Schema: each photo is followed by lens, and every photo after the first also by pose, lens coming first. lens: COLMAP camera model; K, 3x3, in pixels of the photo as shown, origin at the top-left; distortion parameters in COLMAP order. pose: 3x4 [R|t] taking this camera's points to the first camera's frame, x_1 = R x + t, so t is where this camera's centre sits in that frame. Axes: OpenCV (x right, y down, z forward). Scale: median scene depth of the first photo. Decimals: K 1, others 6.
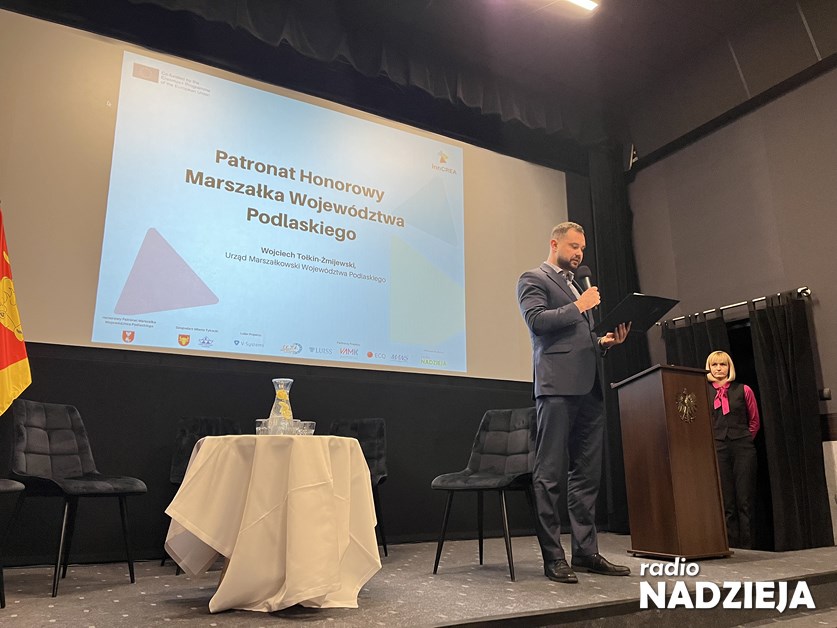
lens RADIAL K [[632.1, 0, 422.8], [0, 632.1, 315.6], [0, 0, 1]] dist [0.079527, -0.103131]
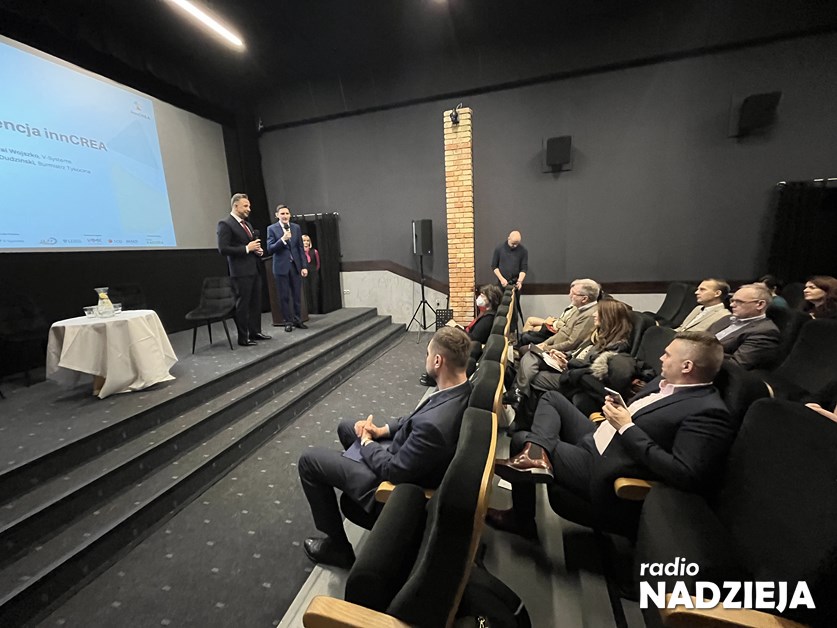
lens RADIAL K [[335.8, 0, 417.7], [0, 335.8, 311.3], [0, 0, 1]] dist [-0.004522, 0.000278]
pose [[0.715257, -0.156262, 0.681168, -0.181743], [-0.126947, 0.929416, 0.346510, -0.239680], [-0.687235, -0.334316, 0.644935, -0.271374]]
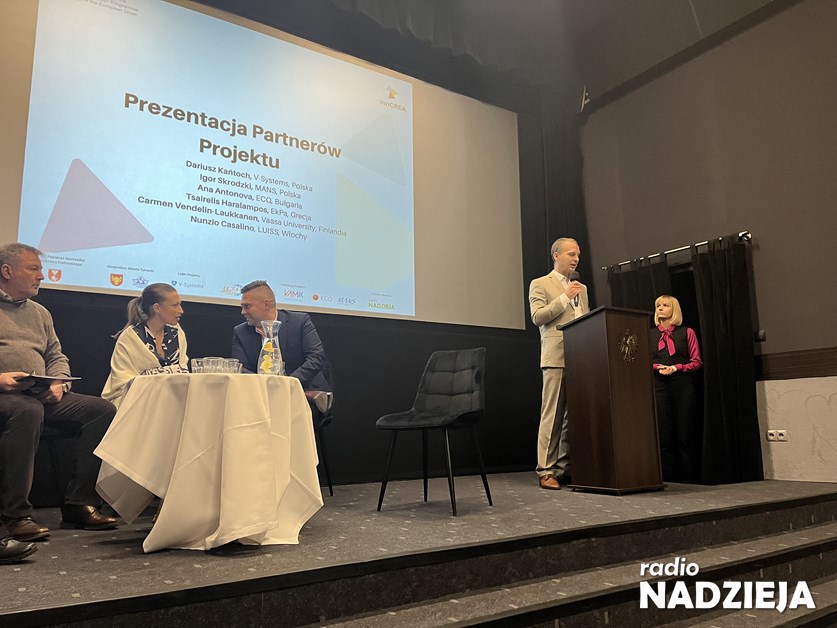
lens RADIAL K [[632.1, 0, 419.8], [0, 632.1, 316.4], [0, 0, 1]] dist [0.079527, -0.103131]
pose [[0.997554, 0.000979, 0.069896, 0.011292], [-0.006607, 0.996746, 0.080341, 0.015472], [-0.069590, -0.080607, 0.994314, 0.019619]]
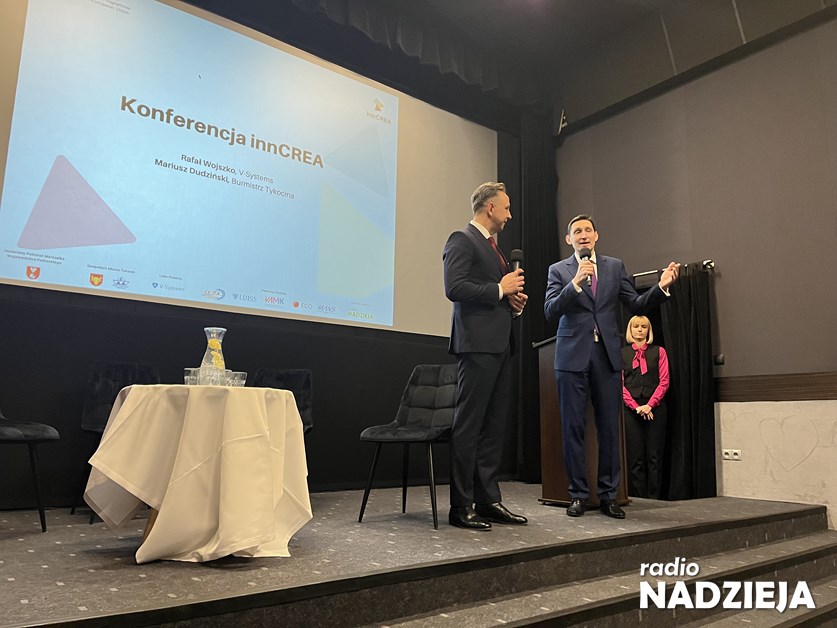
lens RADIAL K [[632.1, 0, 426.0], [0, 632.1, 311.5], [0, 0, 1]] dist [0.079527, -0.103131]
pose [[0.988626, 0.044969, 0.143516, -0.033962], [-0.055138, 0.996182, 0.067688, -0.006285], [-0.139924, -0.074831, 0.987330, 0.001170]]
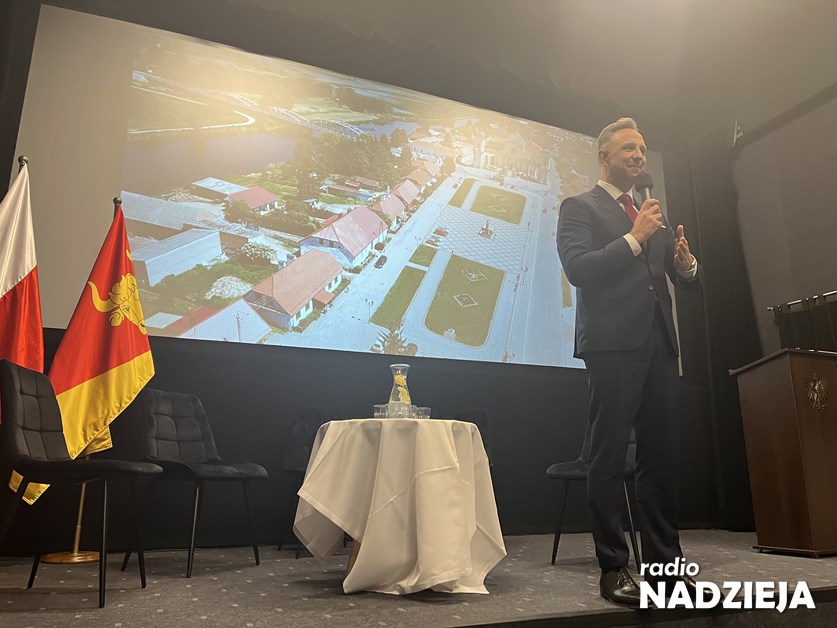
lens RADIAL K [[632.1, 0, 422.7], [0, 632.1, 319.4], [0, 0, 1]] dist [0.079527, -0.103131]
pose [[0.993597, -0.020744, -0.111064, -0.055742], [0.021724, 0.999735, 0.007625, 0.016549], [0.110877, -0.009989, 0.993784, 0.010710]]
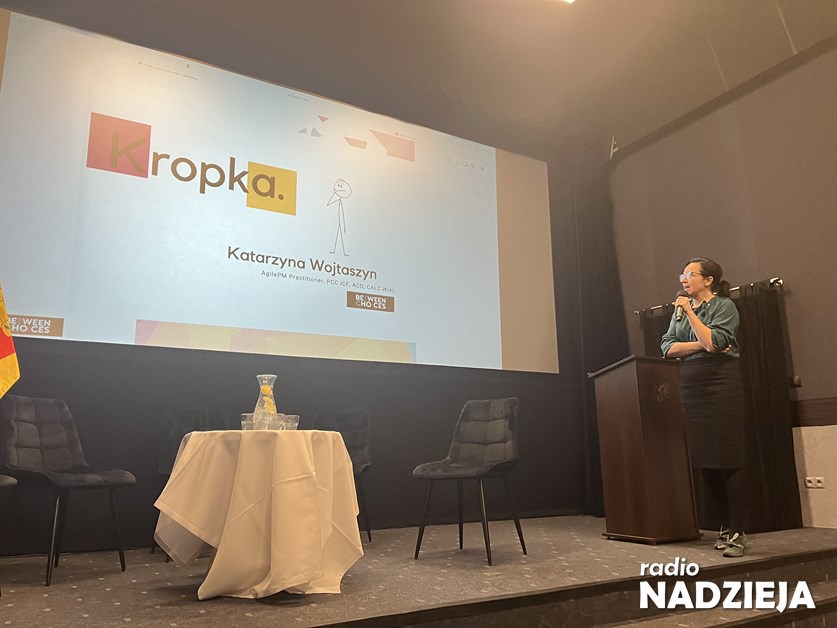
lens RADIAL K [[632.1, 0, 420.9], [0, 632.1, 316.9], [0, 0, 1]] dist [0.079527, -0.103131]
pose [[0.999862, -0.004540, 0.016006, 0.010502], [0.004073, 0.999568, 0.029112, -0.018017], [-0.016131, -0.029043, 0.999448, -0.025450]]
